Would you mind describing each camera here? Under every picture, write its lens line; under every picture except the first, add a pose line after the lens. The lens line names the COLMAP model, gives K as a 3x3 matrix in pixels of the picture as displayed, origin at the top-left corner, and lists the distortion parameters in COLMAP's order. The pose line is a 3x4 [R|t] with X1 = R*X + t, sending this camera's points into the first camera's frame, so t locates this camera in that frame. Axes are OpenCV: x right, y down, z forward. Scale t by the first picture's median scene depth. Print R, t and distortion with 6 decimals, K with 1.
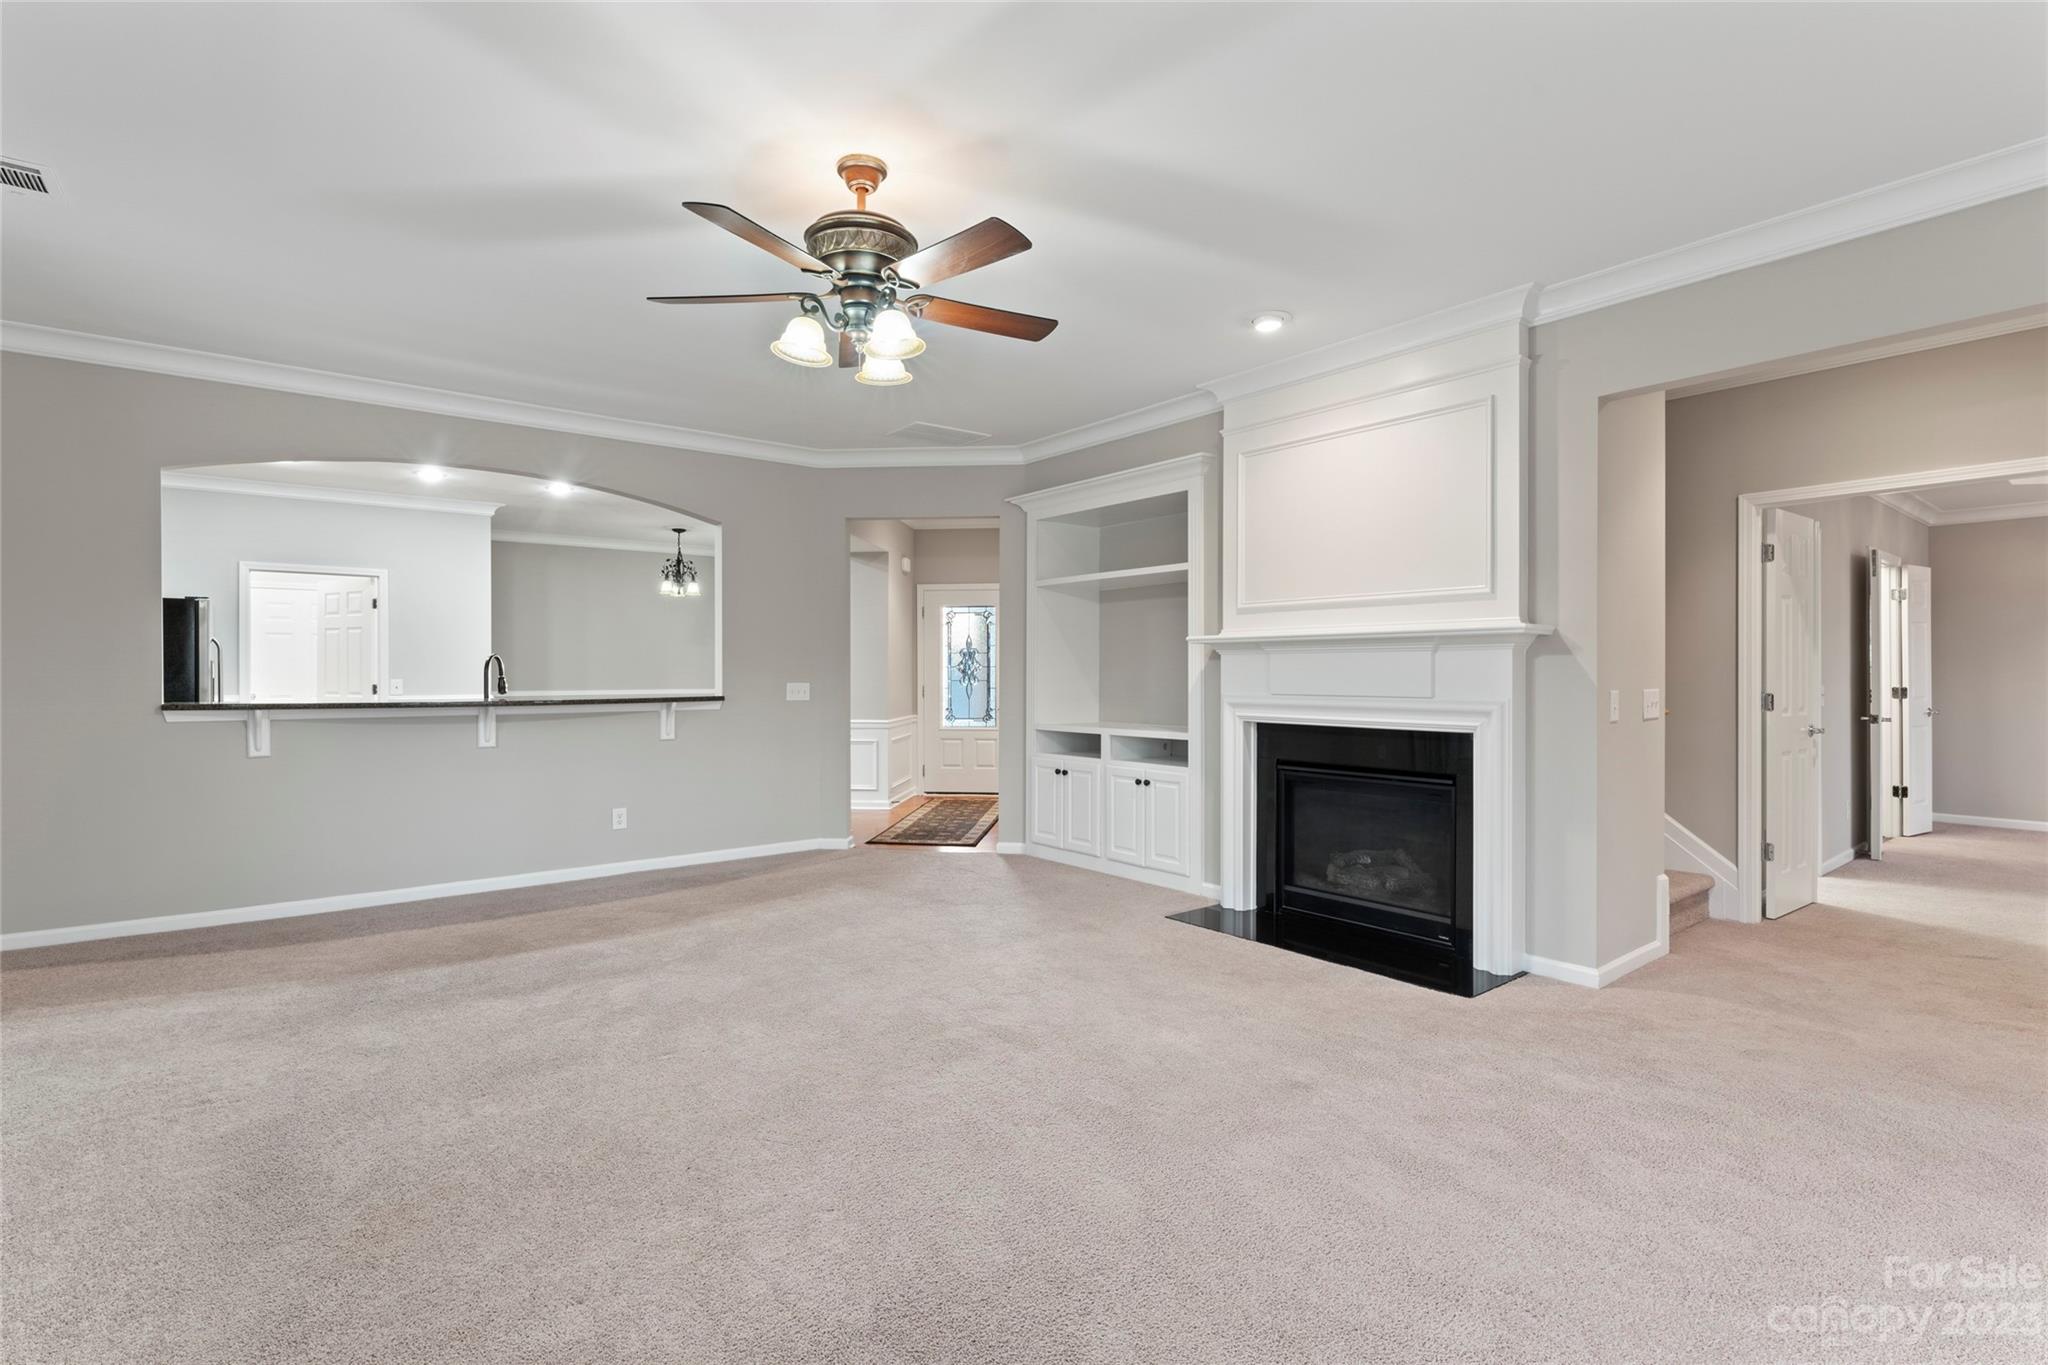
lens RADIAL K [[937.8, 0, 1011.6], [0, 937.8, 679.5], [0, 0, 1]] dist [0.013143, -0.000048]
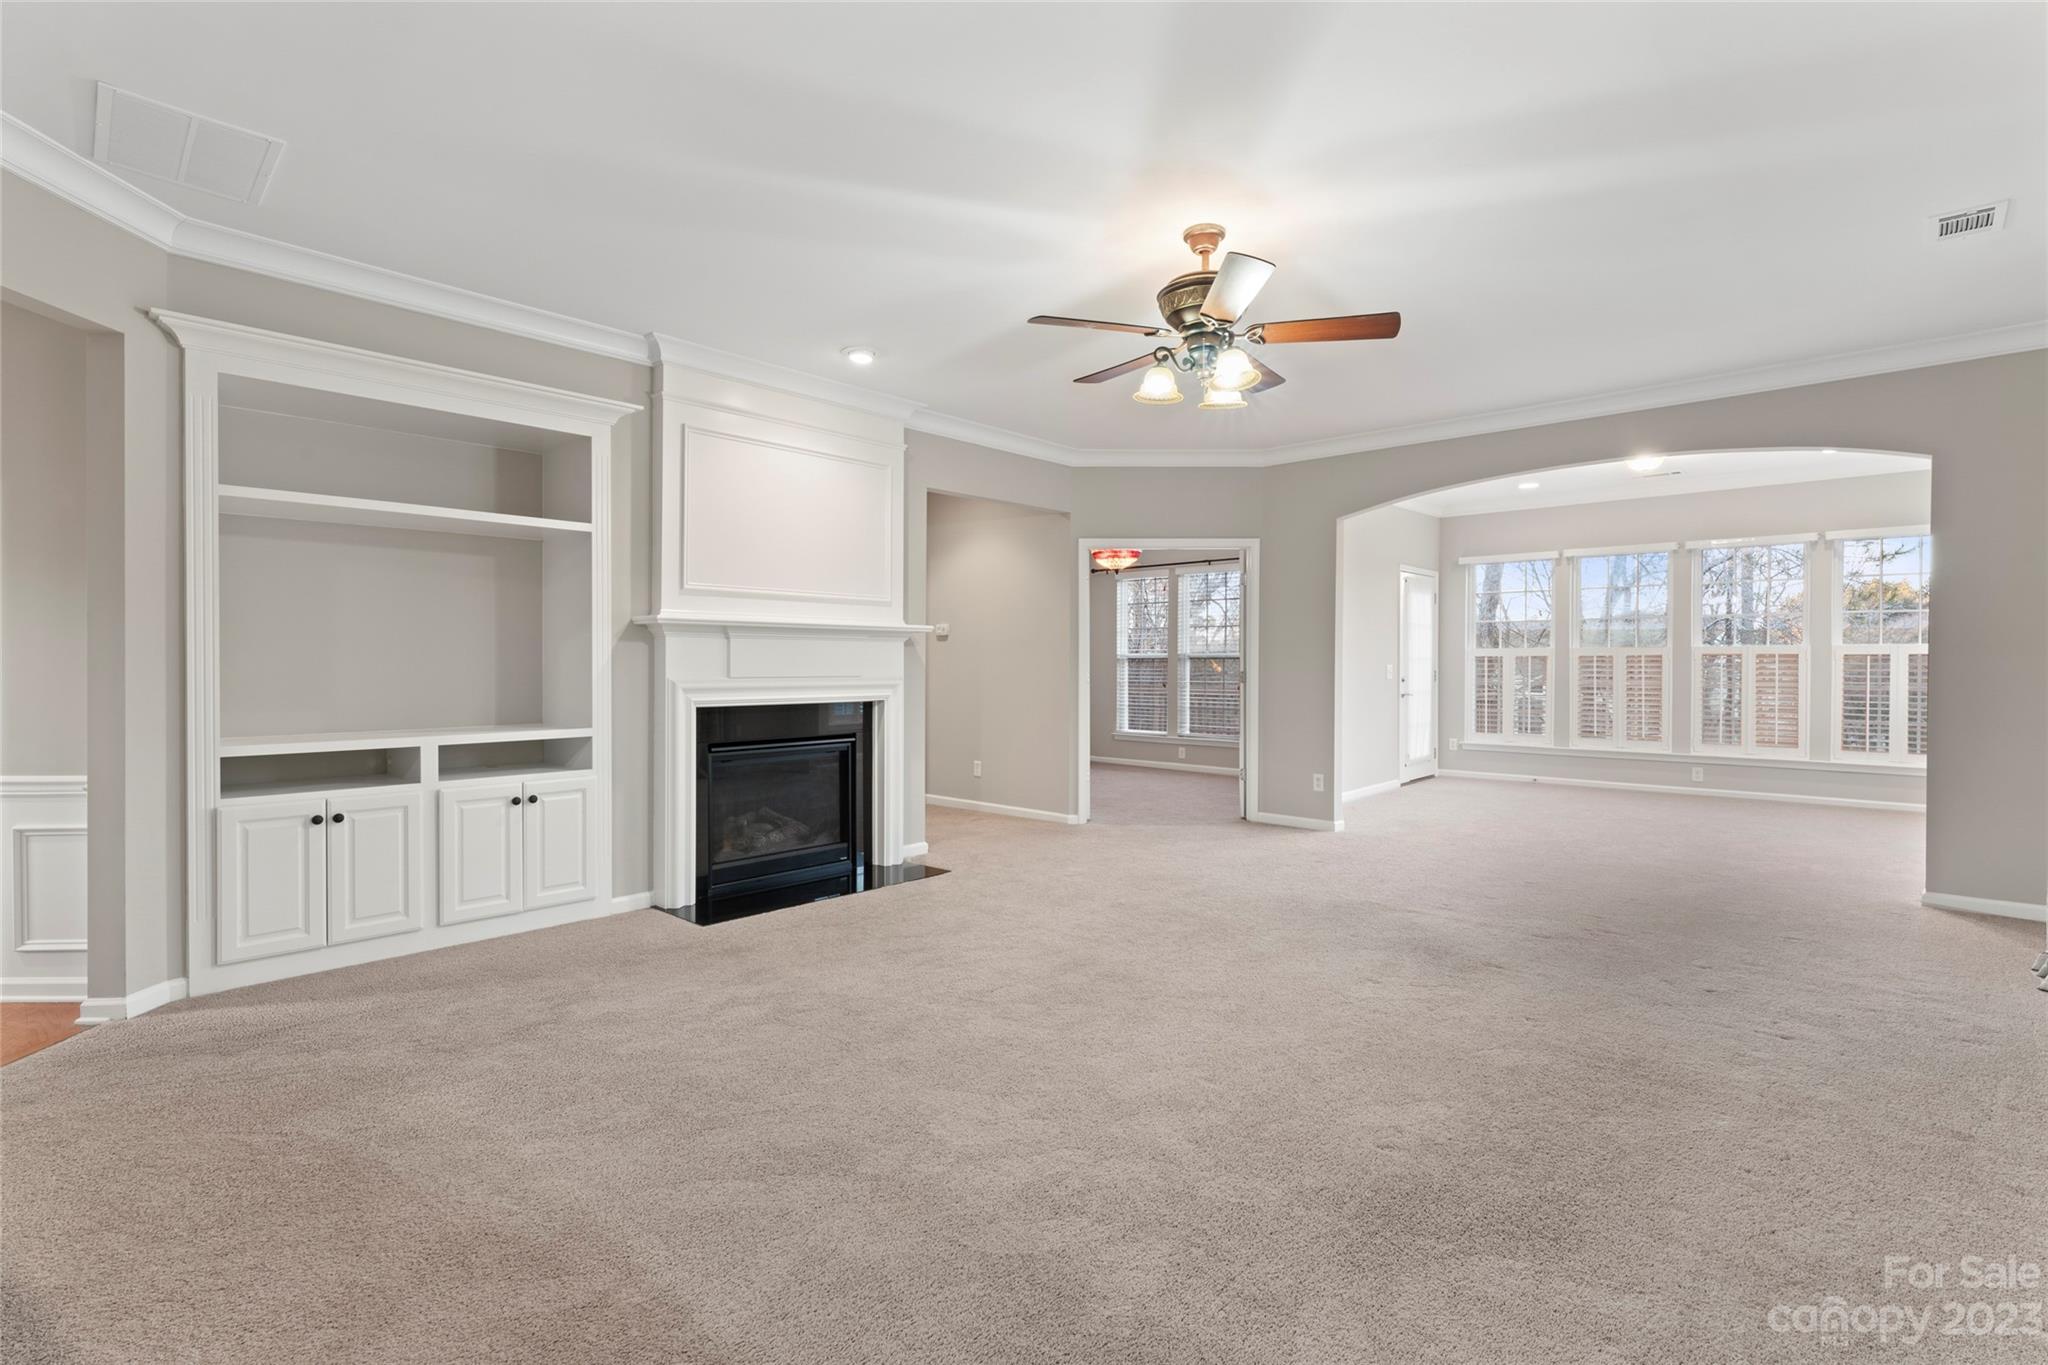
lens RADIAL K [[937.8, 0, 1011.6], [0, 937.8, 679.5], [0, 0, 1]] dist [0.013143, -0.000048]
pose [[-0.125434, -0.015502, 0.991981, -0.741542], [0.007214, 0.999837, 0.016537, 0.002868], [-0.992076, 0.009231, -0.125301, 0.789679]]
